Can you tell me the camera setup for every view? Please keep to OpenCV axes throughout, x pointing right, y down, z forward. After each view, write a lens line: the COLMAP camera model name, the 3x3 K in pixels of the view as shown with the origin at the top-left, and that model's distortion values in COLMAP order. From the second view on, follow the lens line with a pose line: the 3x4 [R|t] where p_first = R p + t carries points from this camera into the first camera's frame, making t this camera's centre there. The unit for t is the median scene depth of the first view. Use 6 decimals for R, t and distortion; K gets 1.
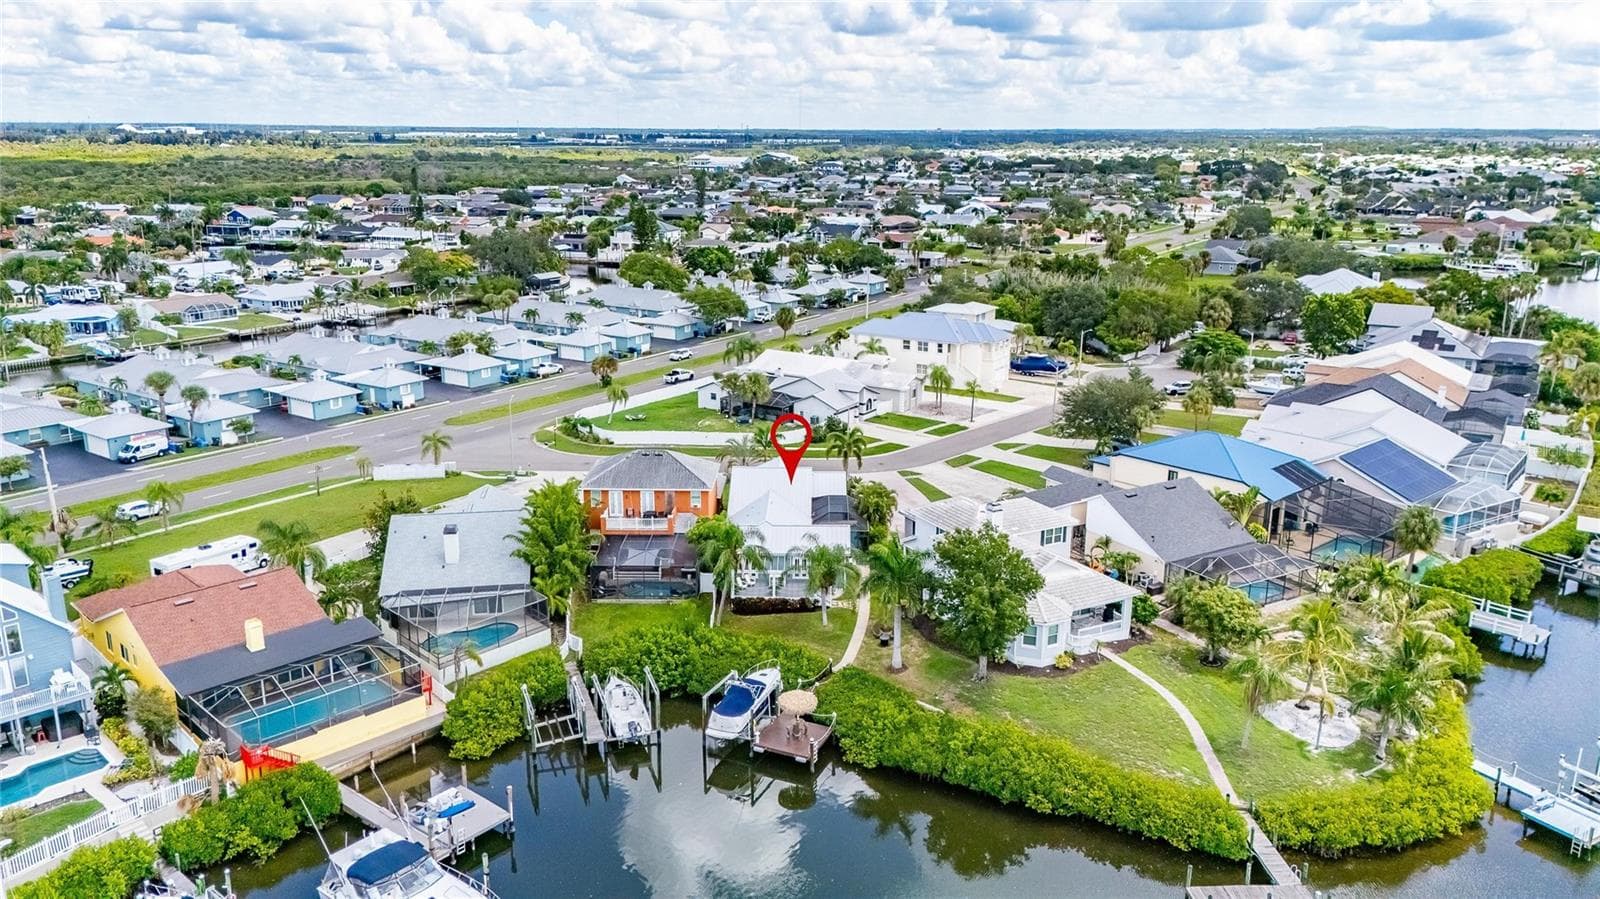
lens RADIAL K [[1163.2, 0, 800.0], [0, 1163.2, 449.5], [0, 0, 1]] dist [0.076059, -0.092703]
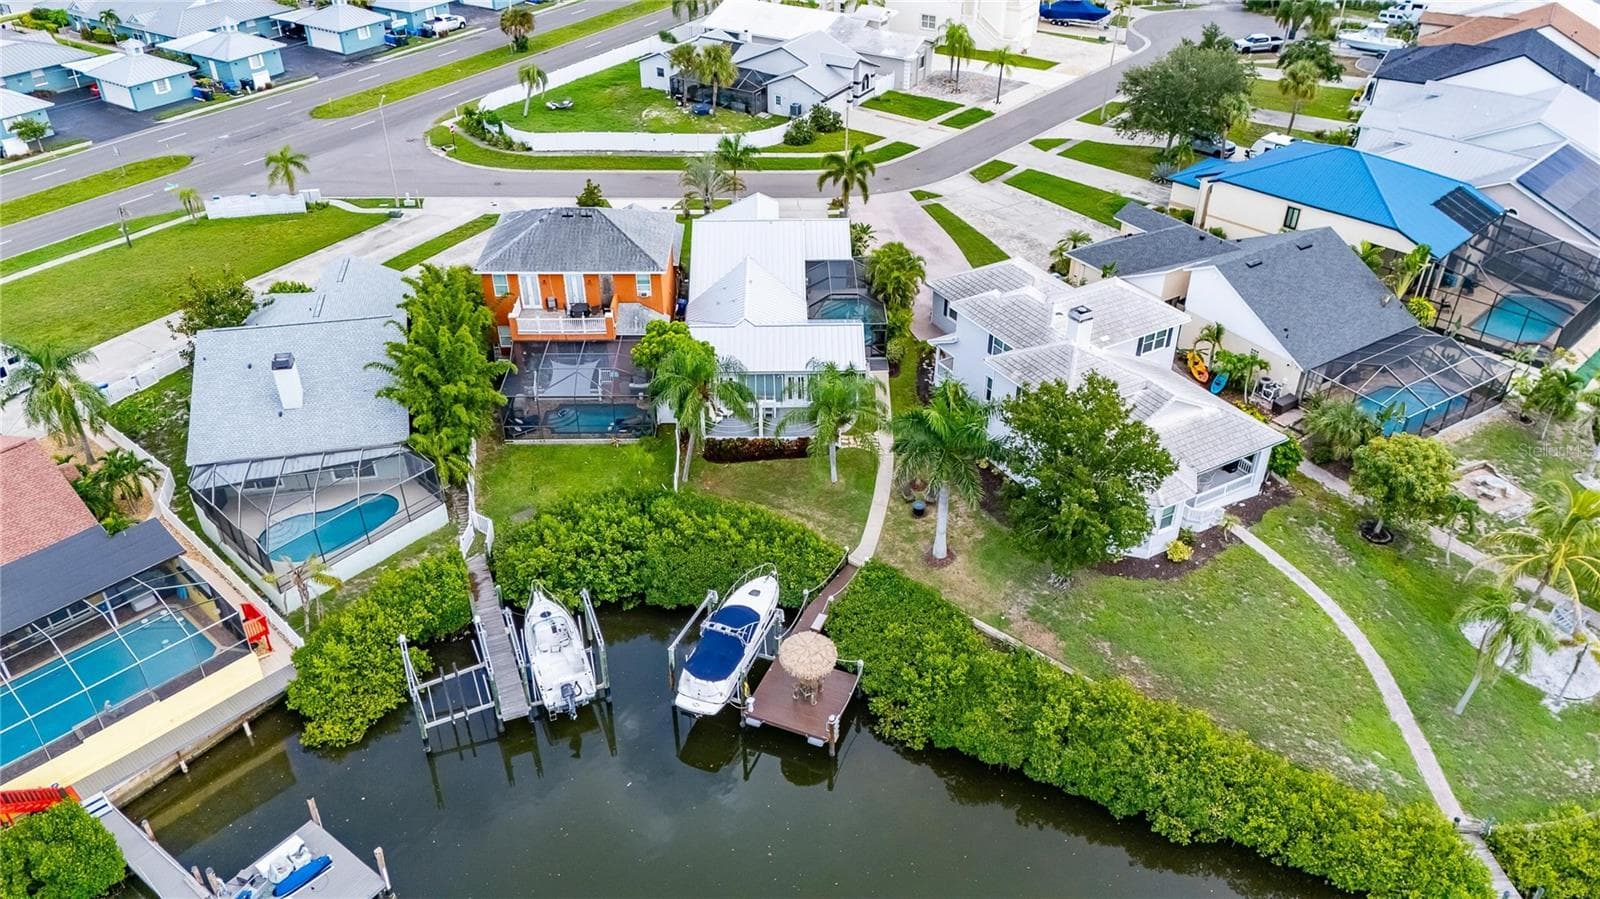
lens RADIAL K [[1188.0, 0, 800.0], [0, 1188.0, 449.5], [0, 0, 1]] dist [0.048308, -0.030954]
pose [[0.999342, -0.023878, 0.027318, -0.018625], [0.014208, 0.950336, 0.310902, -0.092276], [-0.033385, -0.310309, 0.950049, 0.306785]]
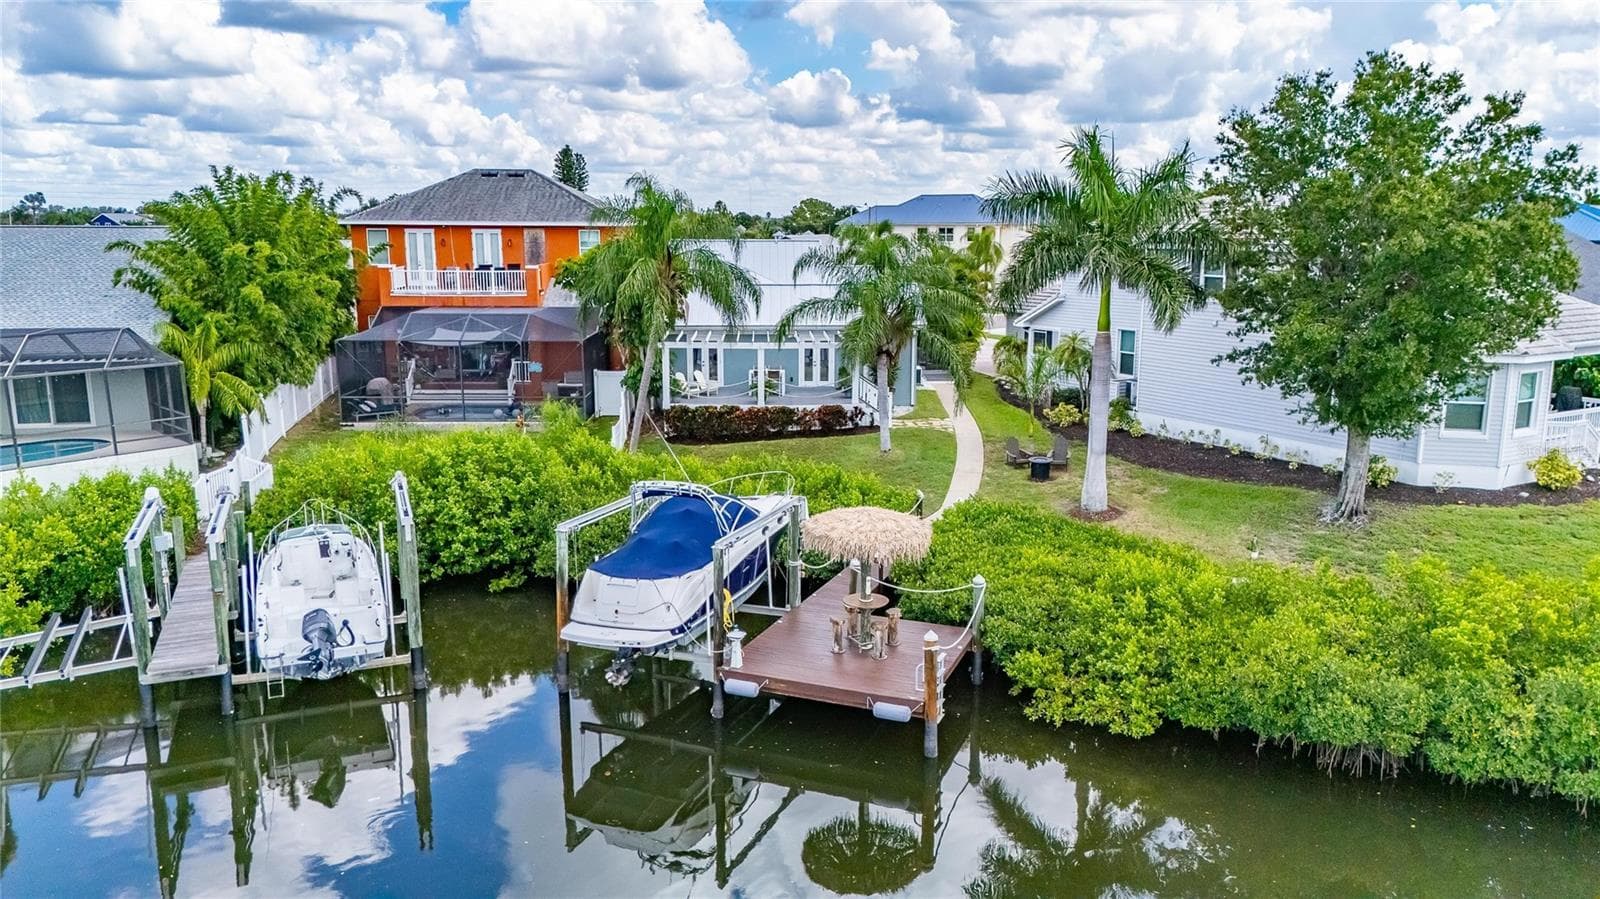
lens RADIAL K [[1188.0, 0, 800.0], [0, 1188.0, 449.5], [0, 0, 1]] dist [0.048308, -0.030954]
pose [[0.999165, -0.010935, 0.039378, -0.025607], [0.013646, 0.997505, -0.069260, 0.175421], [-0.038522, 0.069740, 0.996821, 0.560901]]
